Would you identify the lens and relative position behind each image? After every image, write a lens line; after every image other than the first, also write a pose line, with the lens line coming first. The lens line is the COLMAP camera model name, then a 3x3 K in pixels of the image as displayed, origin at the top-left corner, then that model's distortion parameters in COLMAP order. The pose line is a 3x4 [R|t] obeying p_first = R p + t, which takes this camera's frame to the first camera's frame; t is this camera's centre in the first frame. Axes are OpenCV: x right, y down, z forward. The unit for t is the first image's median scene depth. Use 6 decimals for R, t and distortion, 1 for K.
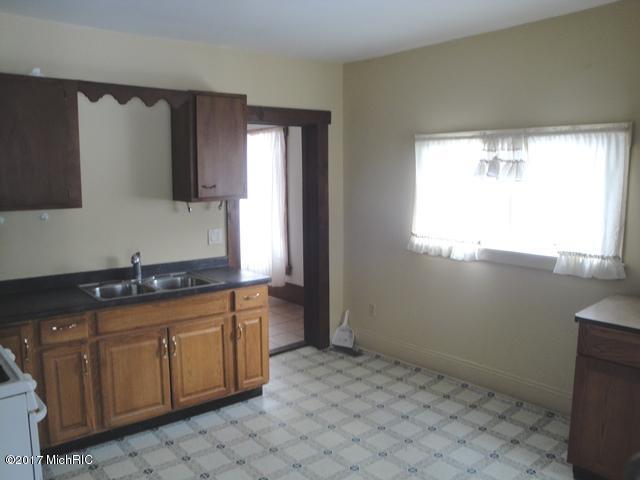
lens RADIAL K [[526.9, 0, 319.7], [0, 526.9, 242.8], [0, 0, 1]] dist [-0.222192, 0.220502]
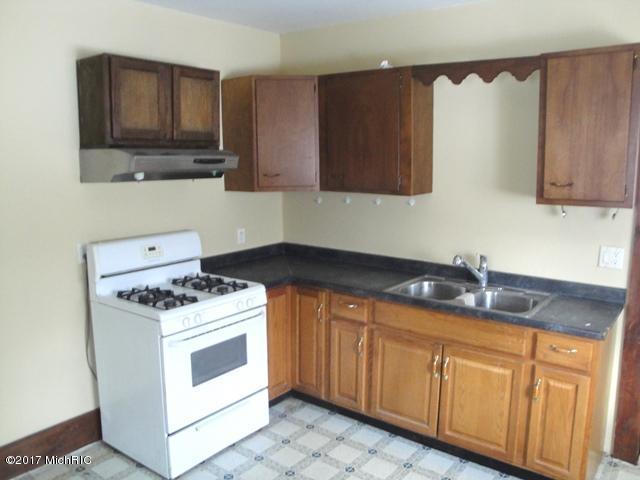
lens RADIAL K [[526.9, 0, 319.7], [0, 526.9, 242.8], [0, 0, 1]] dist [-0.222192, 0.220502]
pose [[0.197043, 0.159489, -0.967335, 0.453695], [-0.129449, 0.982273, 0.135583, -0.088184], [0.971811, 0.098505, 0.214196, 0.585552]]
